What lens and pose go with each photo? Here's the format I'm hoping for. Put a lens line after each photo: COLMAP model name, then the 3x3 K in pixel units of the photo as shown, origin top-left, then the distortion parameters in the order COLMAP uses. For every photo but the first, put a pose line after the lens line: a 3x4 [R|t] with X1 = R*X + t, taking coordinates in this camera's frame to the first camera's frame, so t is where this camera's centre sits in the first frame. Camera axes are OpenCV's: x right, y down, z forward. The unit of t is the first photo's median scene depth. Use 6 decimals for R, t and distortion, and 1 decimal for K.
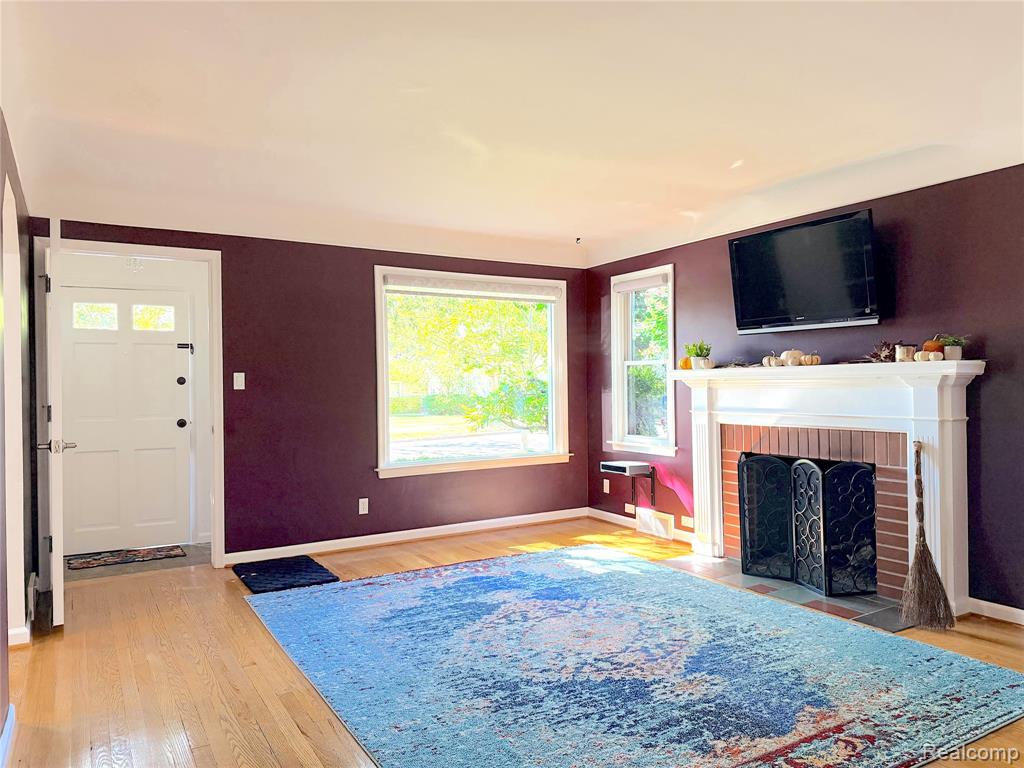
lens RADIAL K [[722.4, 0, 515.4], [0, 722.4, 388.2], [0, 0, 1]] dist [0.098668, -0.121460]
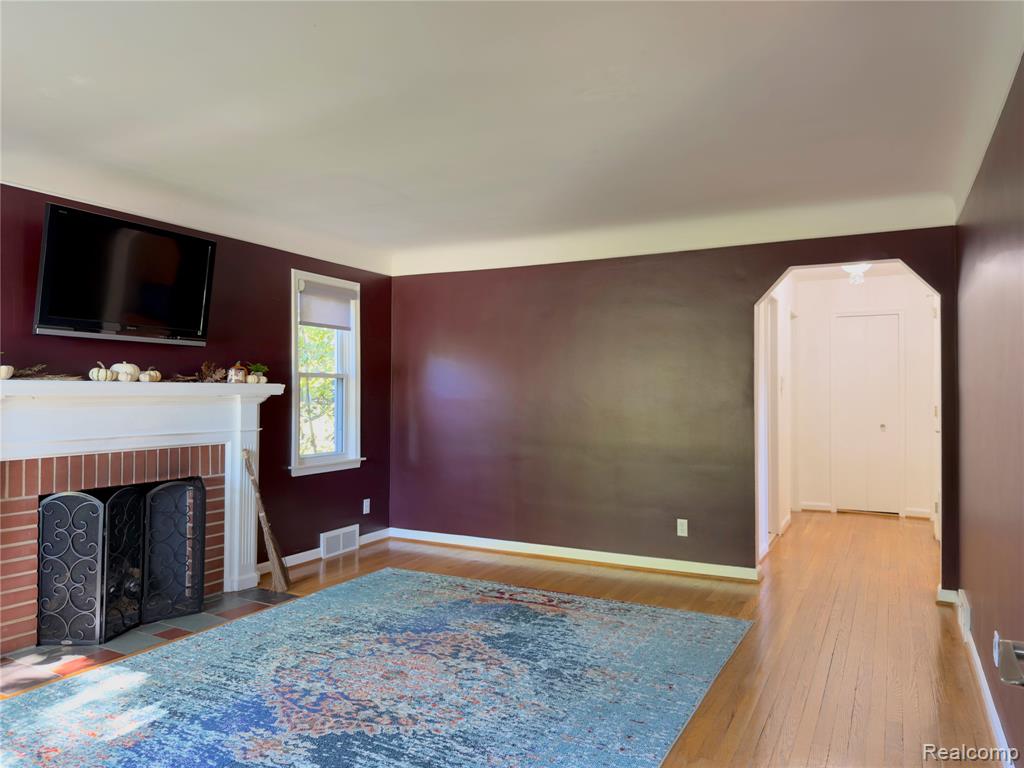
lens RADIAL K [[722.4, 0, 515.4], [0, 722.4, 388.2], [0, 0, 1]] dist [0.098668, -0.121460]
pose [[-0.520266, 0.015916, 0.853856, -0.728421], [0.006354, 0.999871, -0.014766, -0.007589], [-0.853980, -0.002257, -0.520300, 1.262538]]
